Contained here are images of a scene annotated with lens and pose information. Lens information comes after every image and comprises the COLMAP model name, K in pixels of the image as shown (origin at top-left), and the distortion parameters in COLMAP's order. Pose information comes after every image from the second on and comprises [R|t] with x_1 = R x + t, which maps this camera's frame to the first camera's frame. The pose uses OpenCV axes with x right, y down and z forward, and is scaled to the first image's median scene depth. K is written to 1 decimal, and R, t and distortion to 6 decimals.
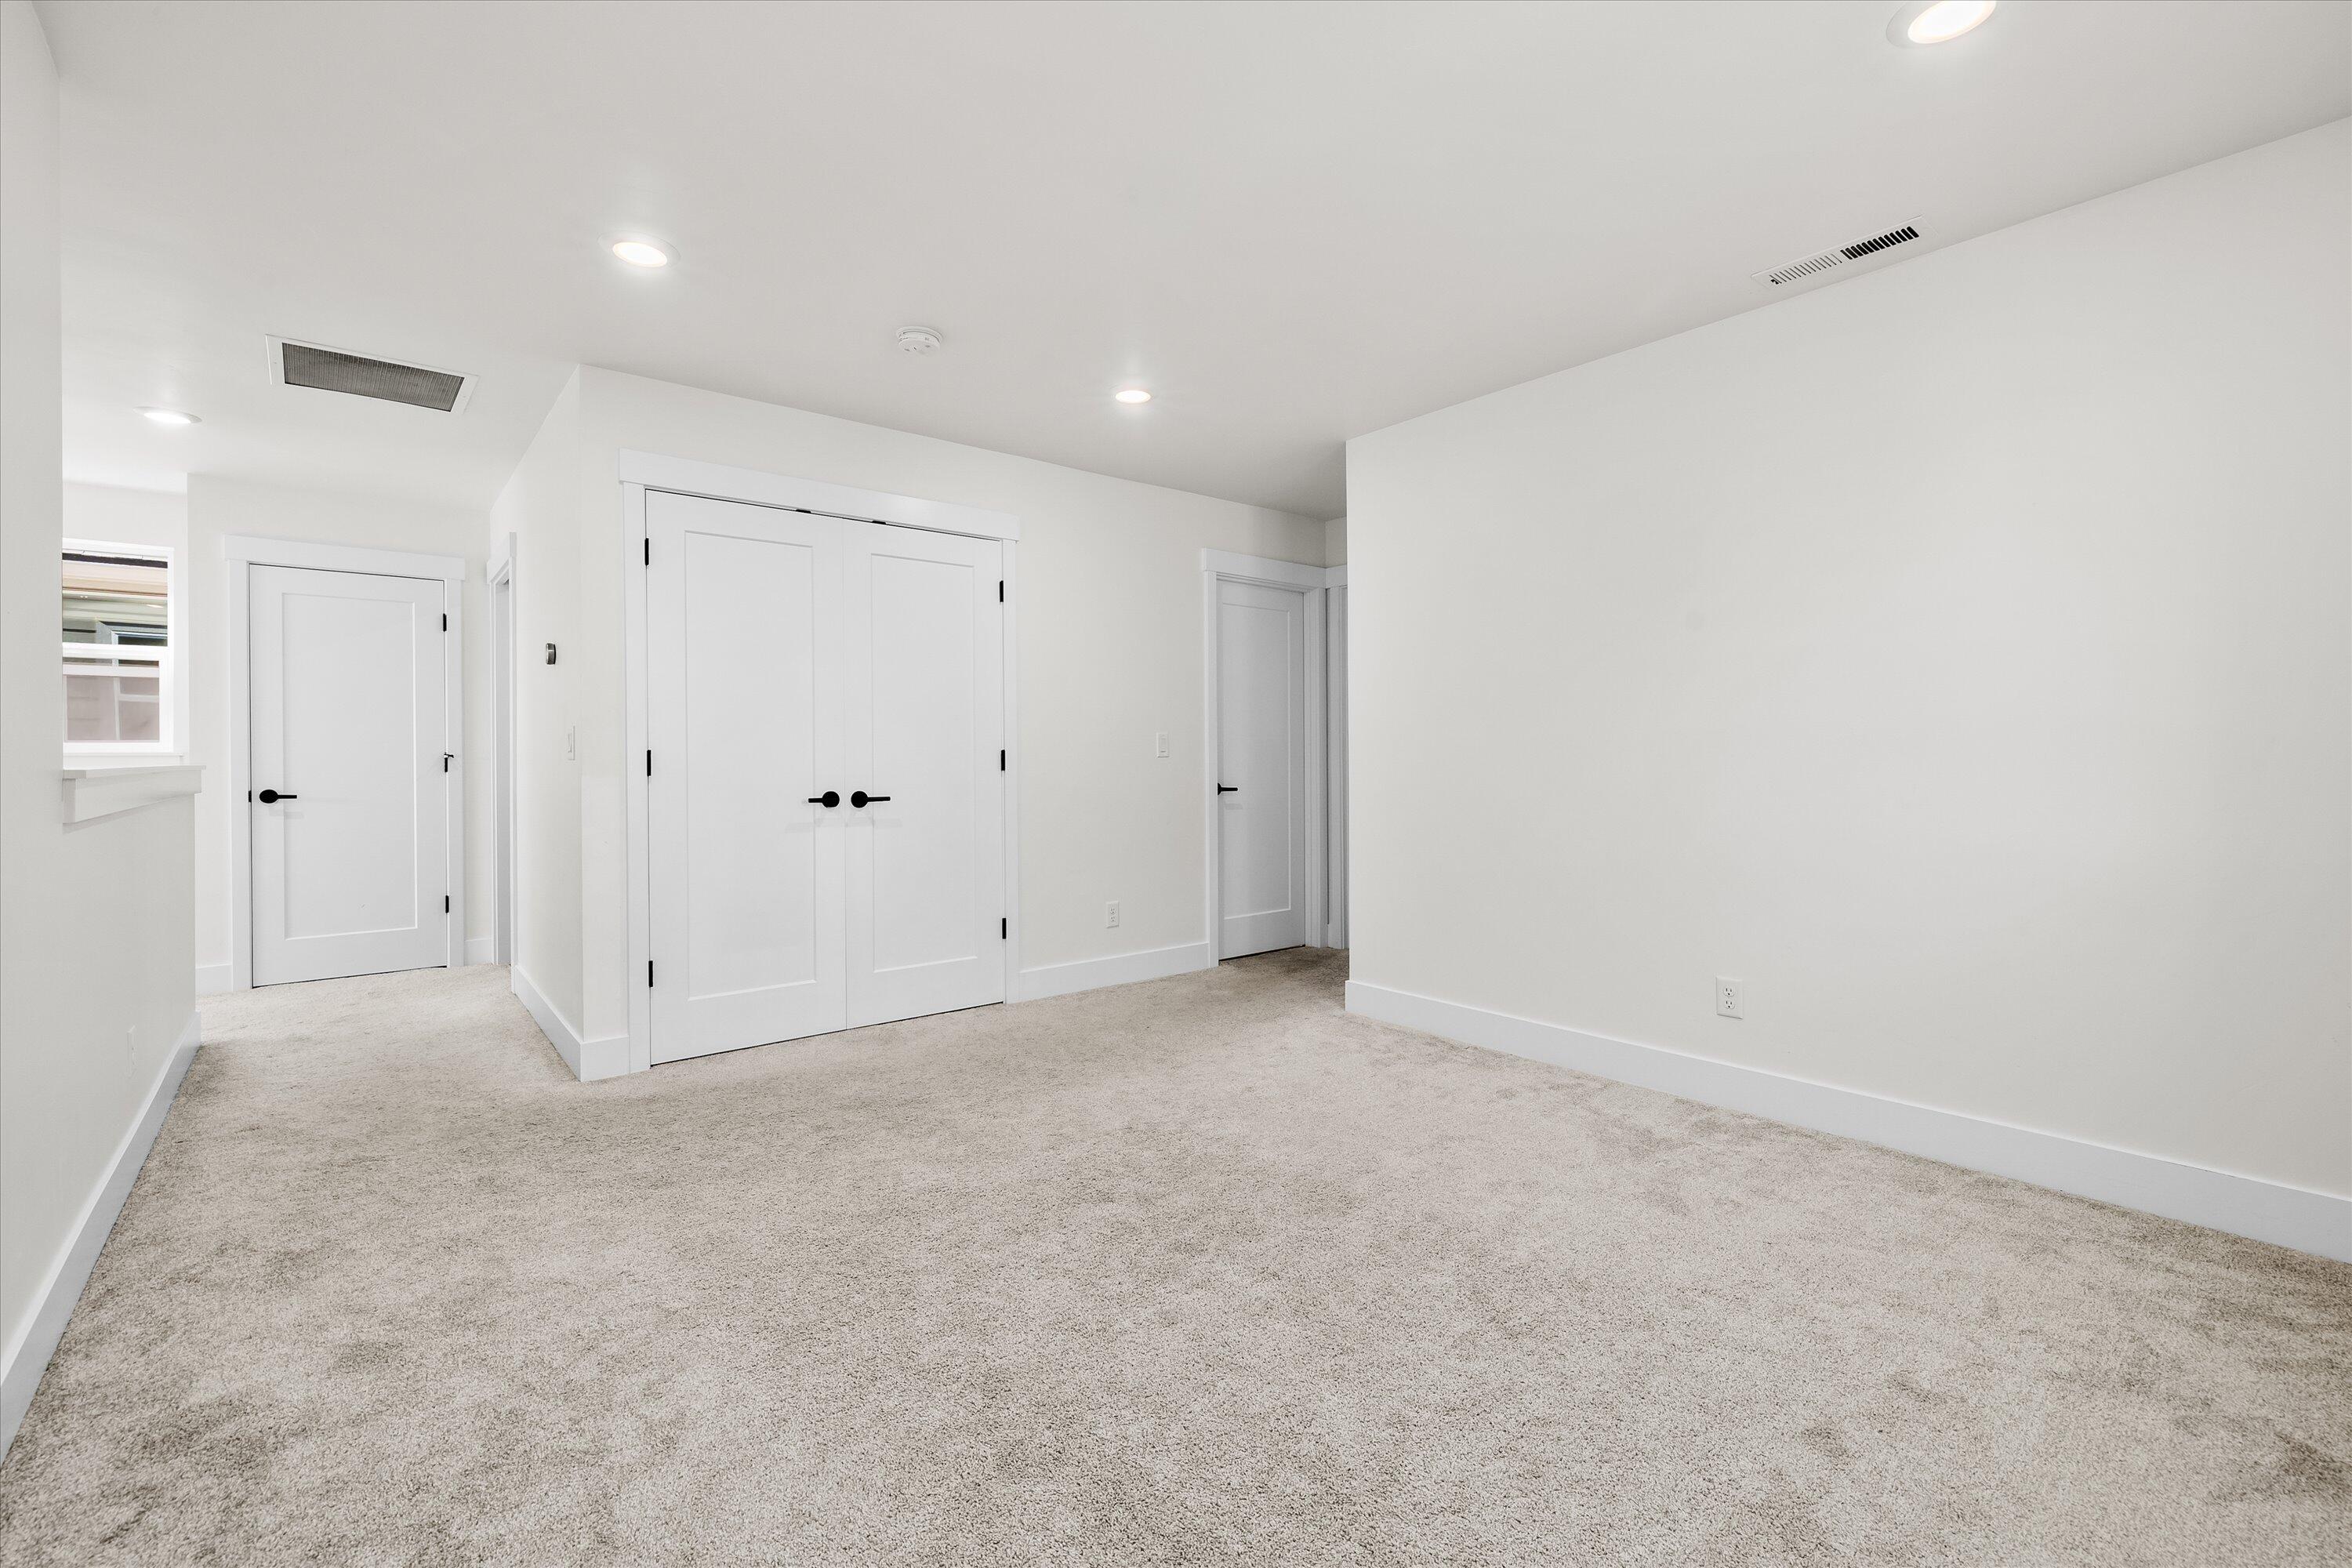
lens RADIAL K [[1002.9, 0, 1212.7], [0, 1002.9, 774.4], [0, 0, 1]] dist [0.000123, 0.000006]
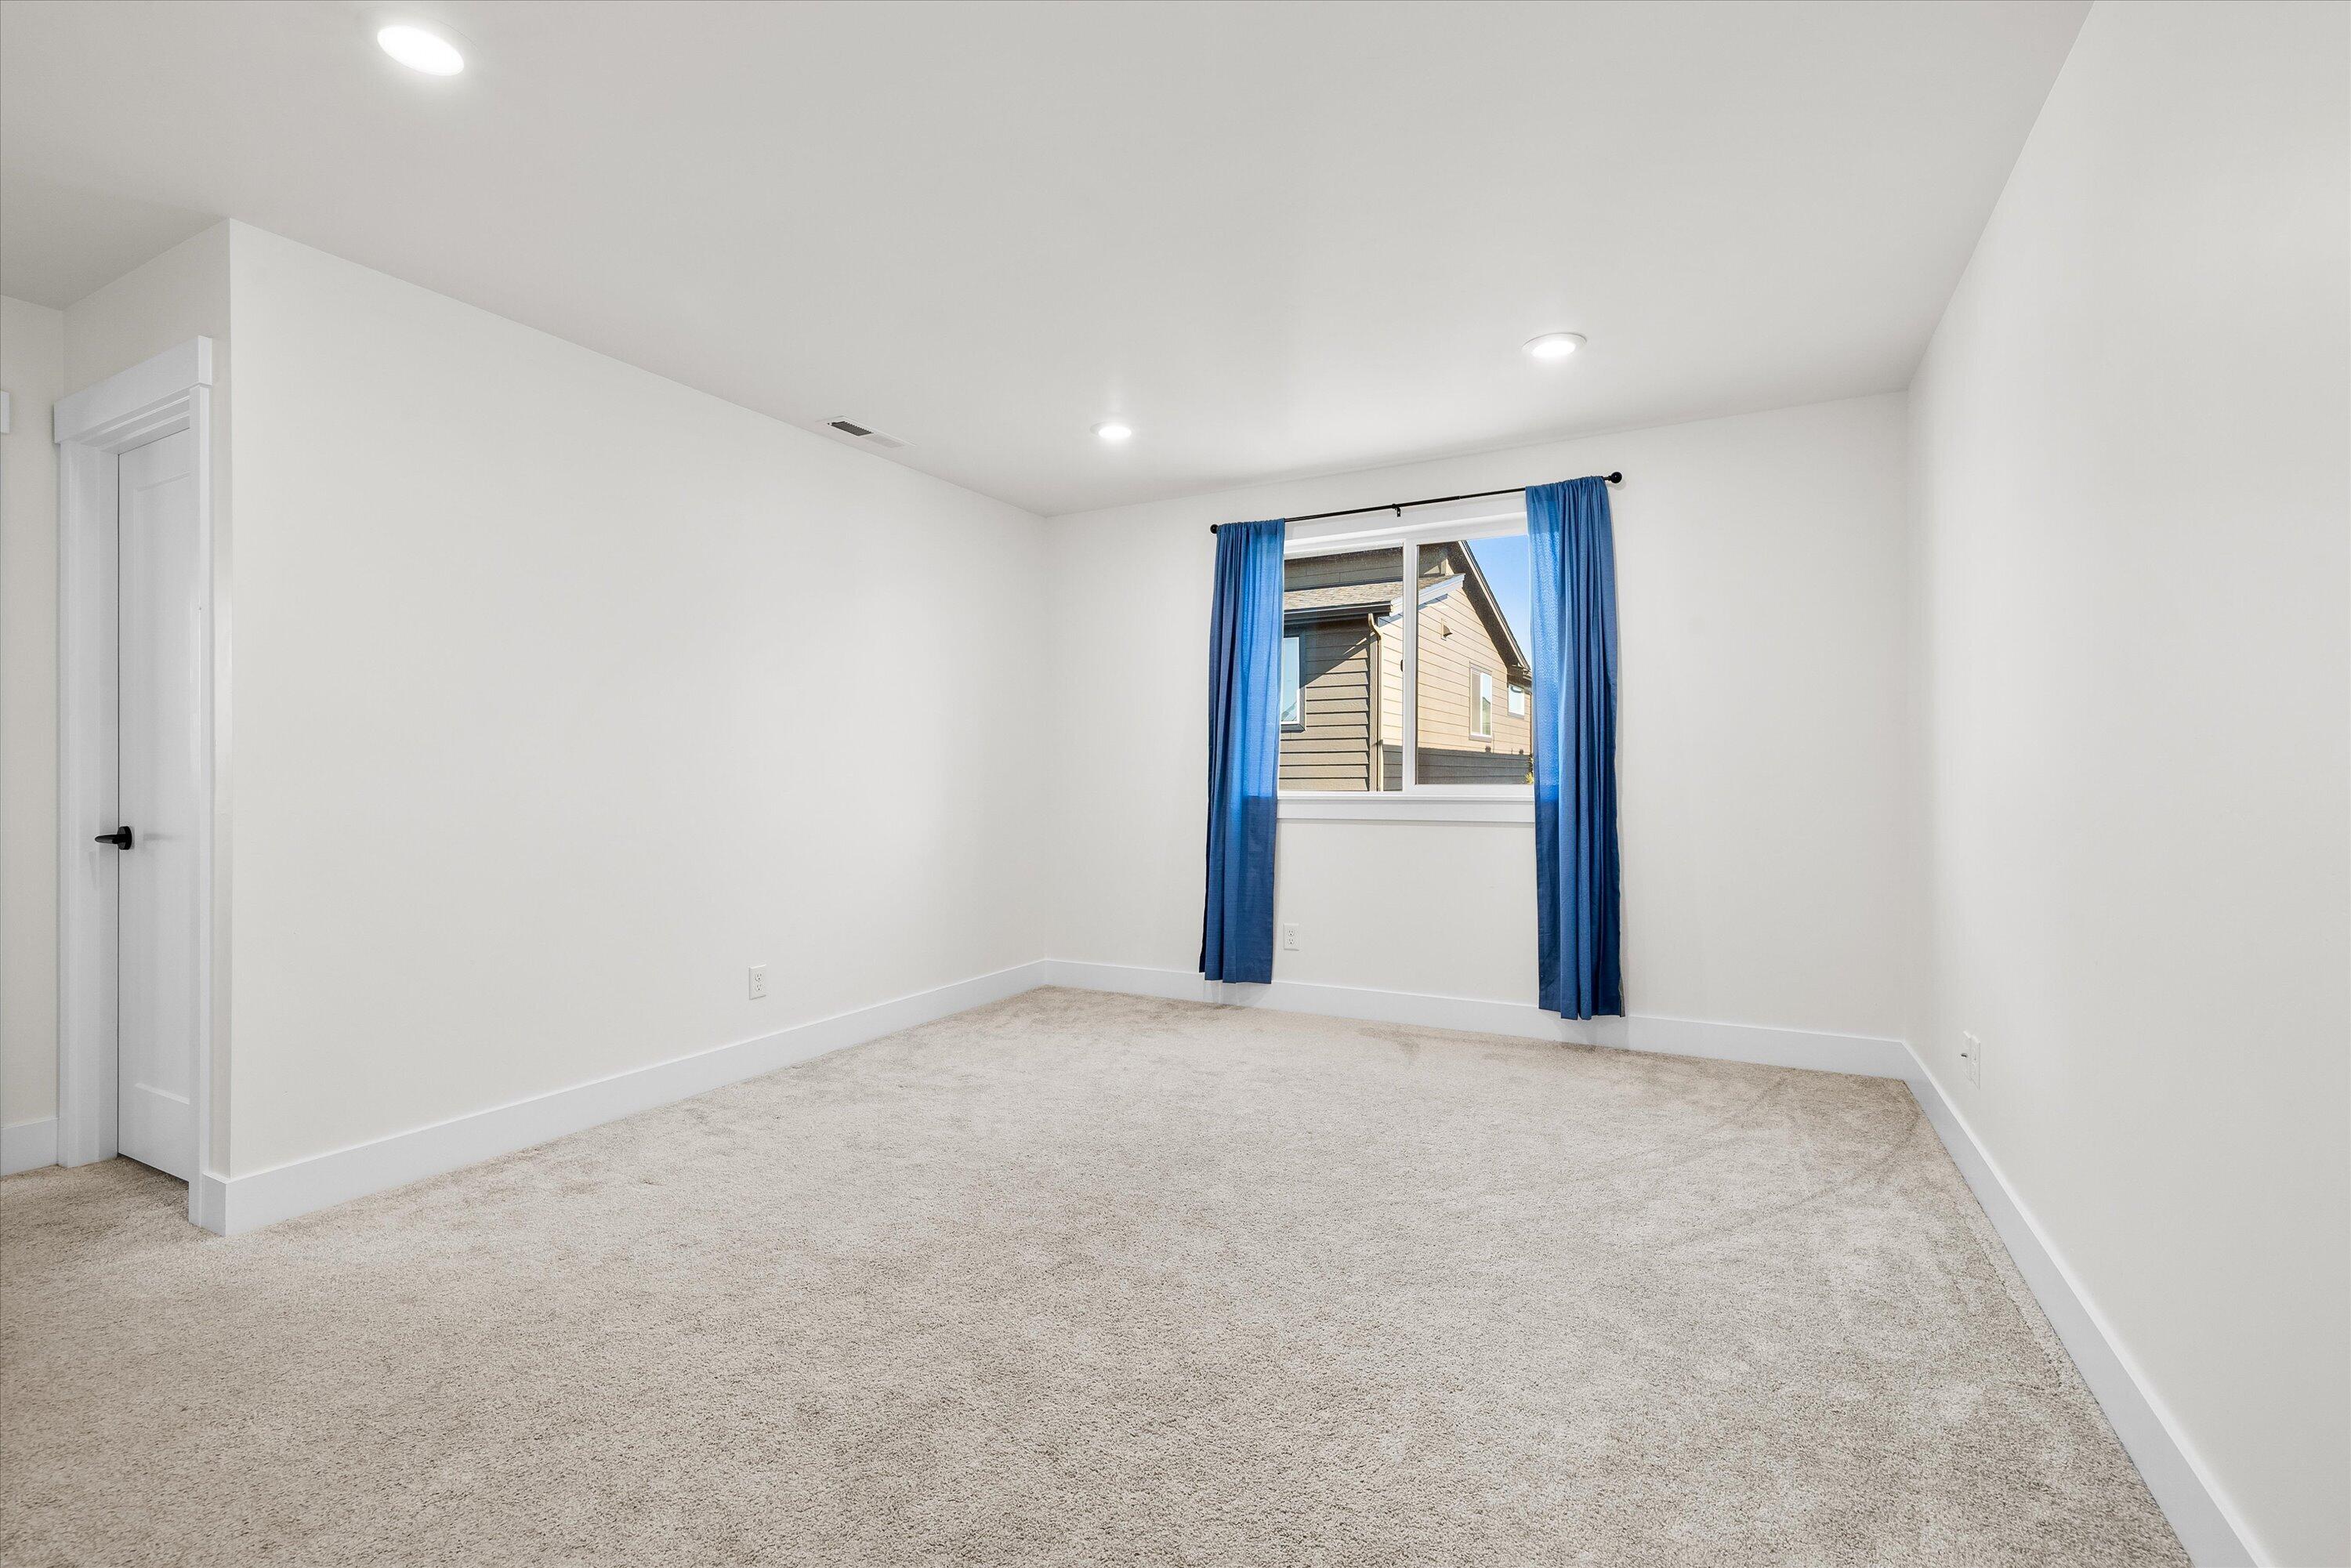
lens RADIAL K [[1002.4, 0, 1212.2], [0, 1002.4, 774.4], [0, 0, 1]] dist [0.000123, 0.000006]
pose [[-0.394291, 0.006504, 0.918963, -0.889338], [0.004494, 0.999977, -0.005150, -0.014889], [-0.918975, 0.002099, -0.394311, 1.098036]]
